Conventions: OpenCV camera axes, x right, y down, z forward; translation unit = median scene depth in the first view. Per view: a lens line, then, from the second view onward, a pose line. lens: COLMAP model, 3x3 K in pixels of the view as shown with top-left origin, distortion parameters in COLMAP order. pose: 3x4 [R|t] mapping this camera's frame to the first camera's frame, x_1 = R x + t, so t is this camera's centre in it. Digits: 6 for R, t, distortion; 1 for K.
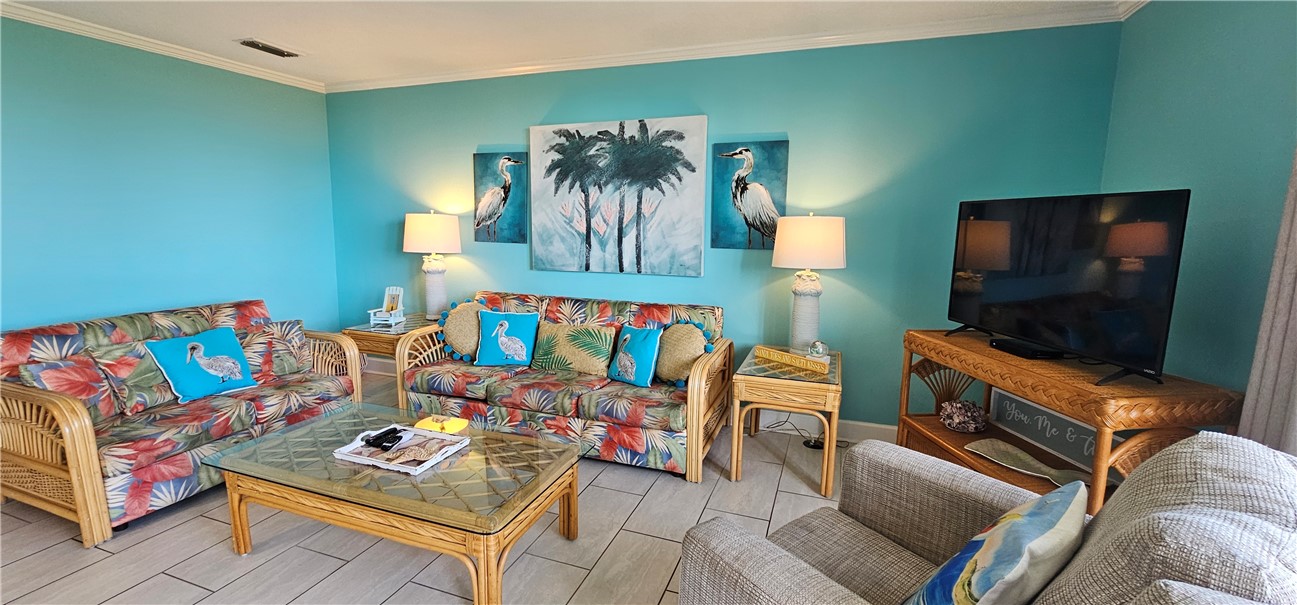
lens RADIAL K [[528.5, 0, 645.6], [0, 528.5, 306.5], [0, 0, 1]] dist [-0.002200, 0.000094]
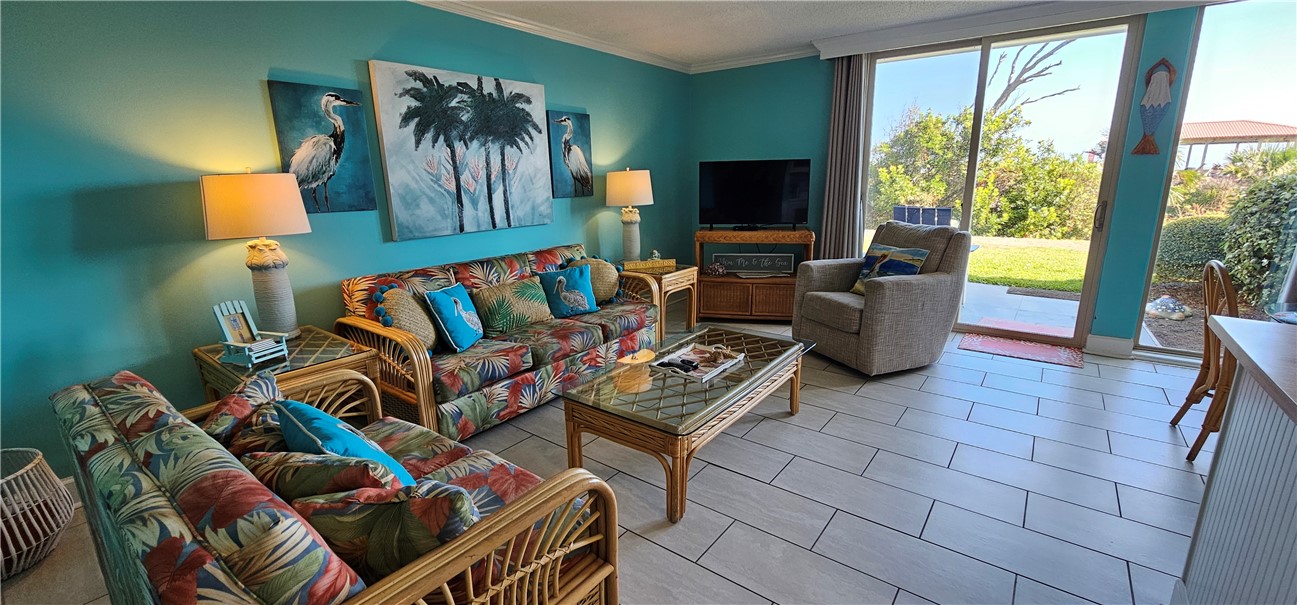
lens RADIAL K [[528.5, 0, 645.1], [0, 528.5, 303.5], [0, 0, 1]] dist [-0.002200, 0.000094]
pose [[0.301206, -0.240069, 0.922845, -0.944921], [0.173412, 0.965442, 0.194550, -0.073847], [-0.937658, 0.101433, 0.332428, 0.406659]]
